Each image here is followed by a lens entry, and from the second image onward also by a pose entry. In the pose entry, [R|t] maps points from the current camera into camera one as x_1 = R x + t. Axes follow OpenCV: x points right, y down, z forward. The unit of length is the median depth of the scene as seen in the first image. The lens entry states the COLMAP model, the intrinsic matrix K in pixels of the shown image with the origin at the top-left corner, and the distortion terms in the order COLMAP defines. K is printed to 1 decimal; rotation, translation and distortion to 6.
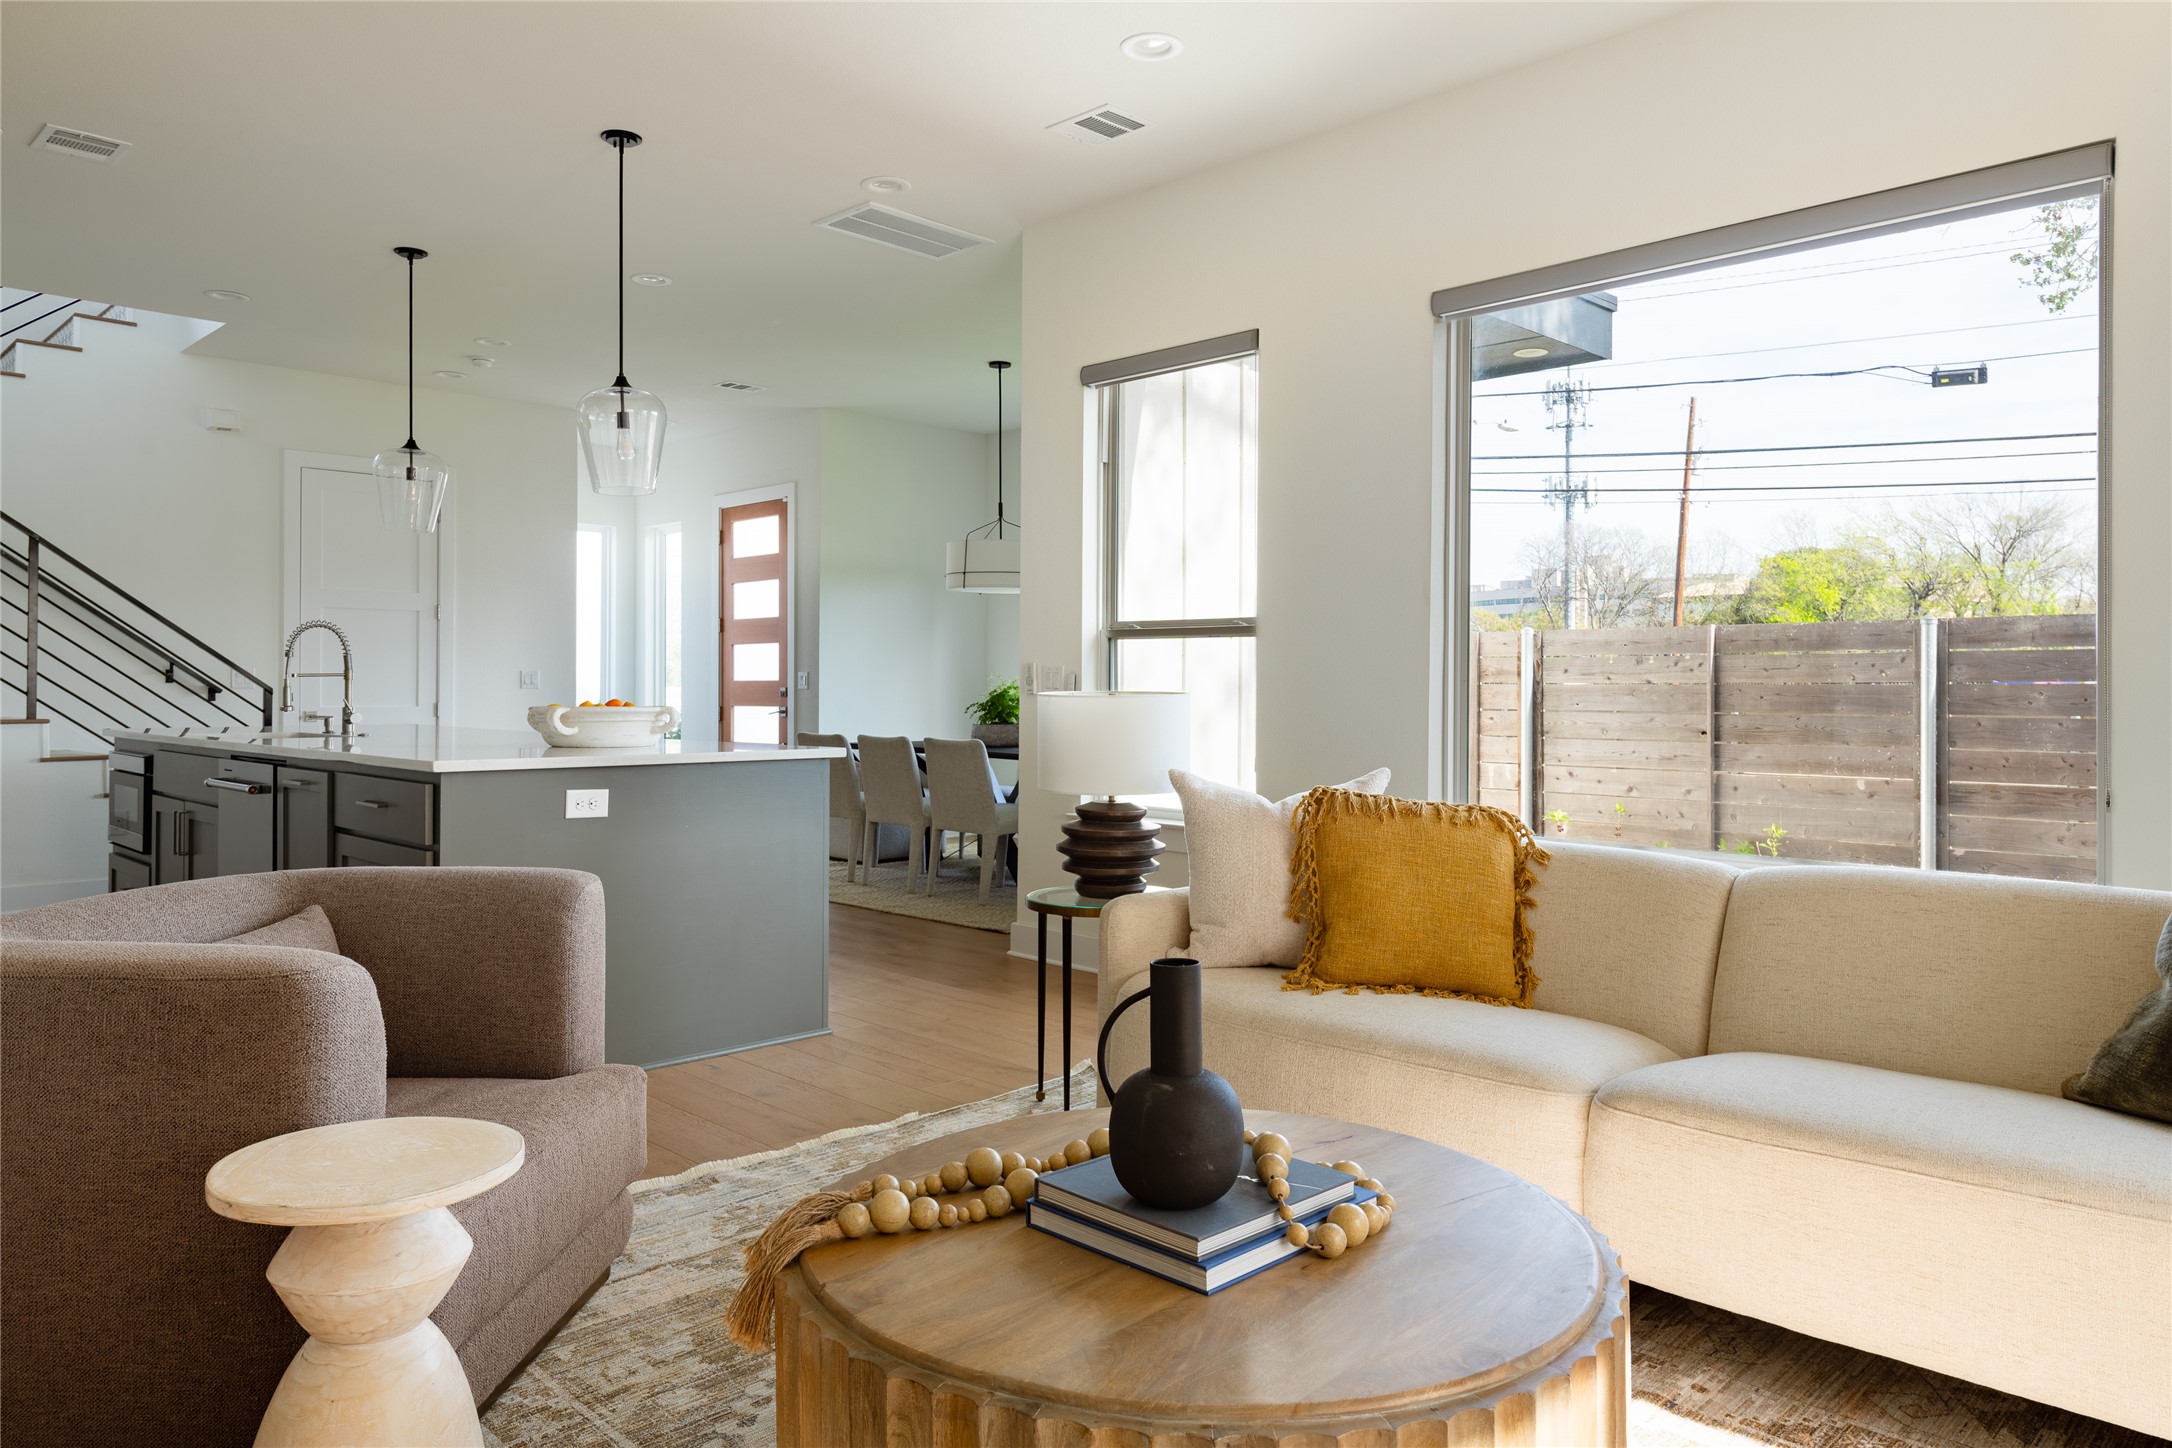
lens RADIAL K [[1462.6, 0, 1079.8], [0, 1462.6, 685.7], [0, 0, 1]] dist [-0.000289, -0.003527]
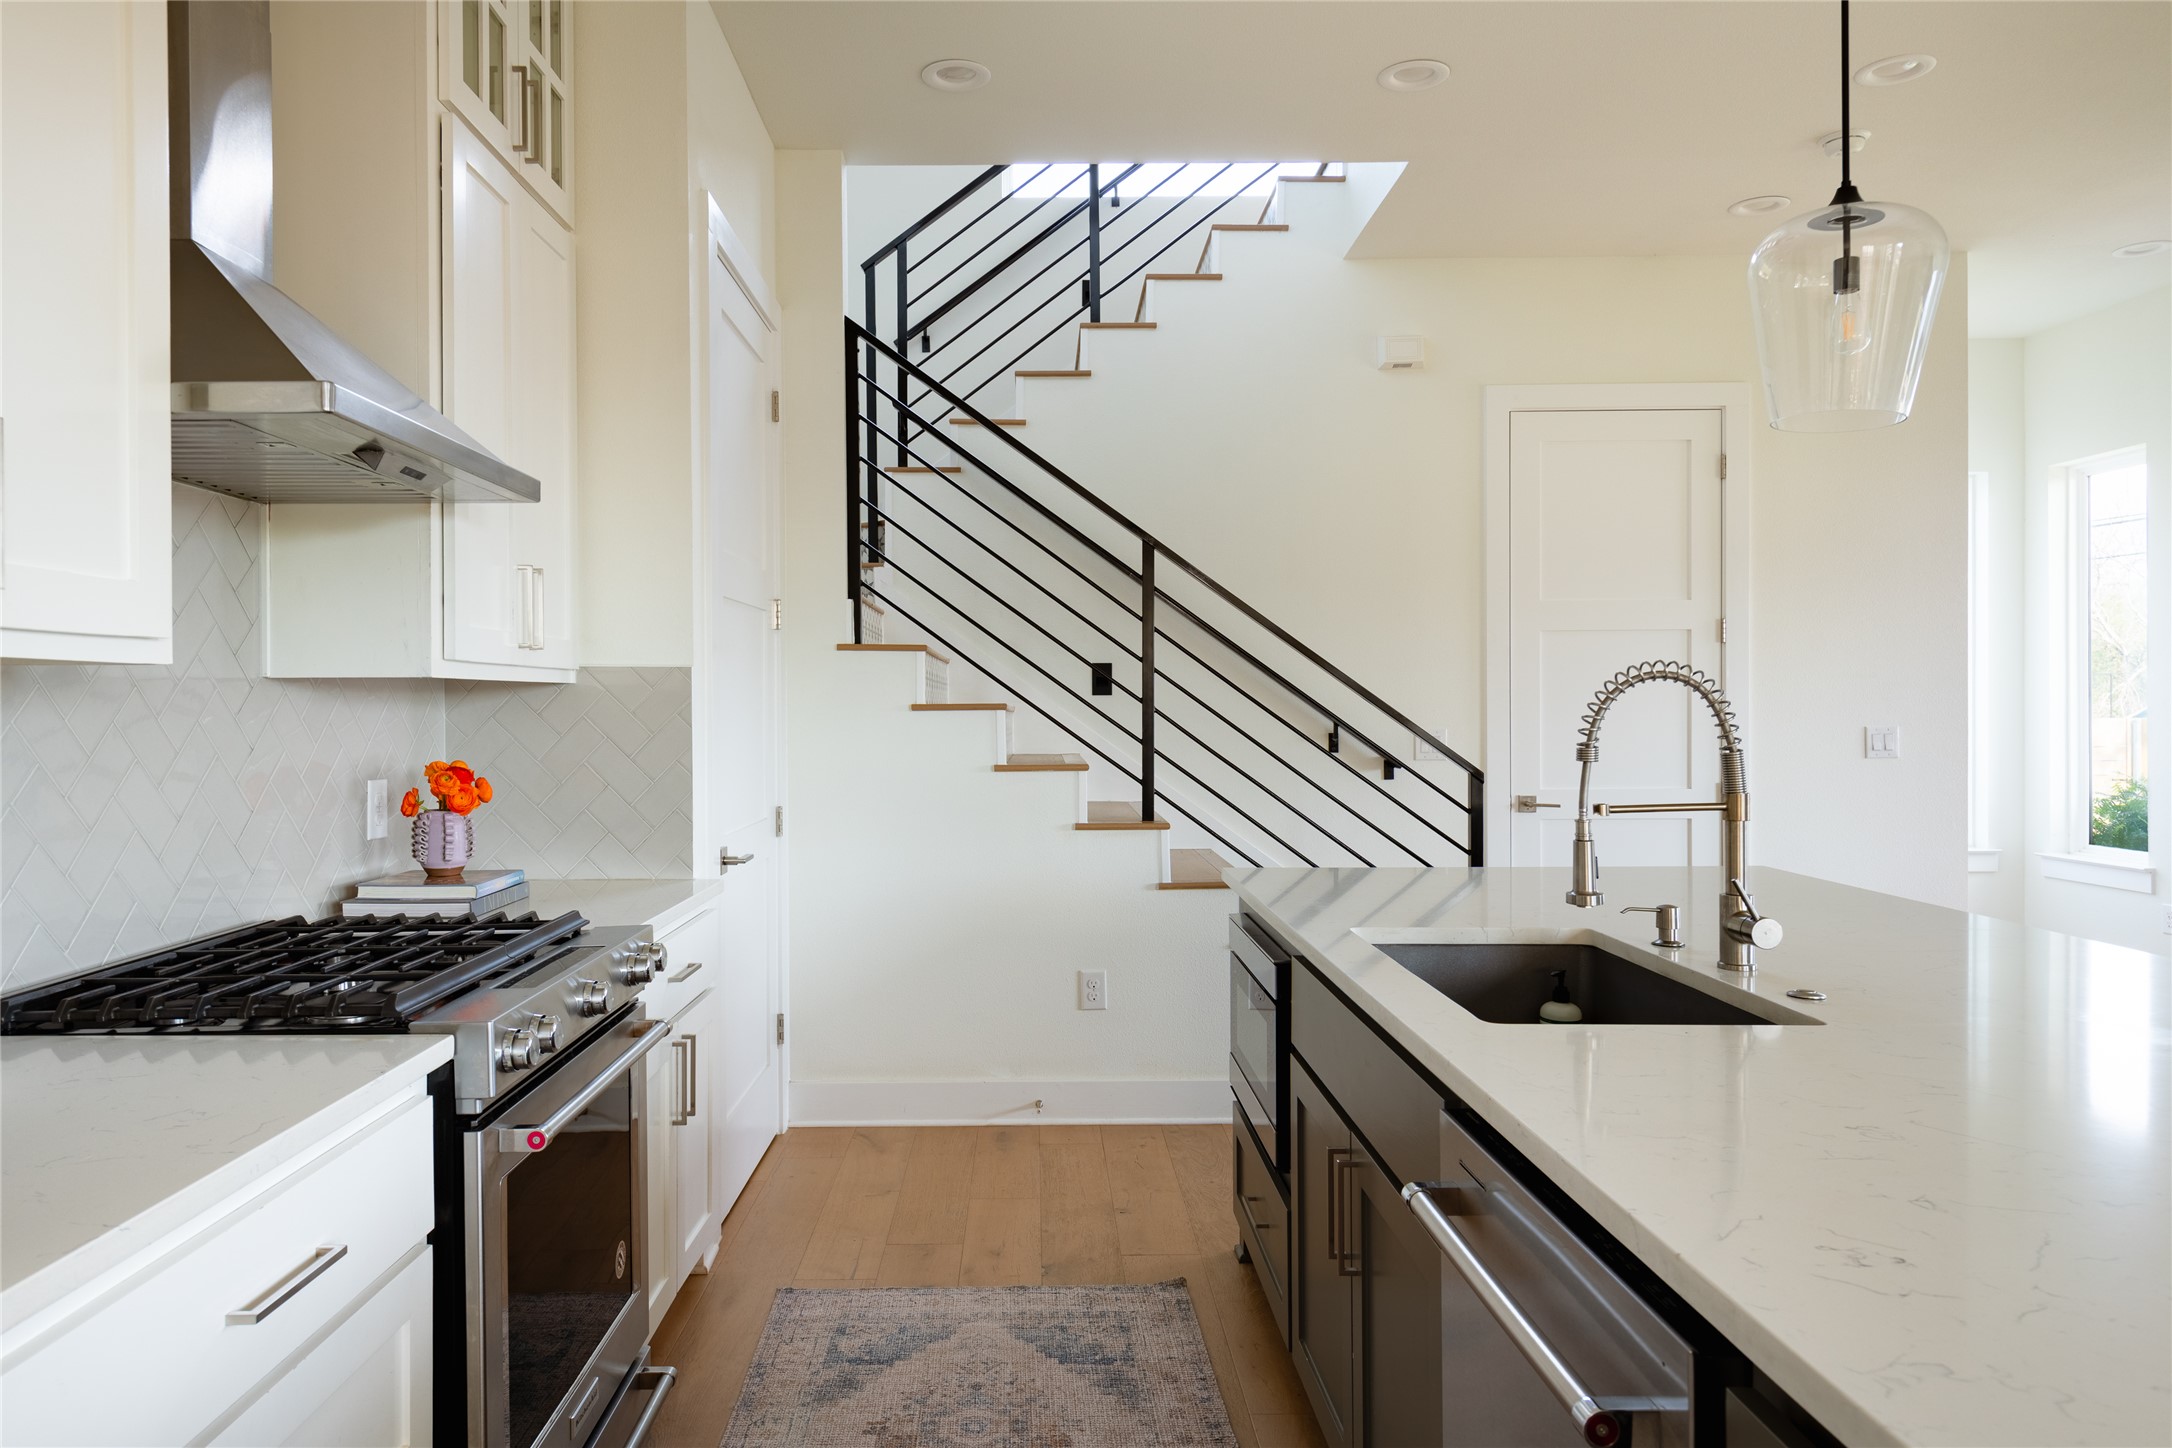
lens RADIAL K [[1404.5, 0, 1087.8], [0, 1404.5, 714.7], [0, 0, 1]] dist [-0.002061, -0.000304]
pose [[0.739741, -0.003463, -0.672883, -0.317696], [0.010087, 0.999931, 0.005942, -0.028409], [0.672816, -0.011183, 0.739725, 0.521806]]
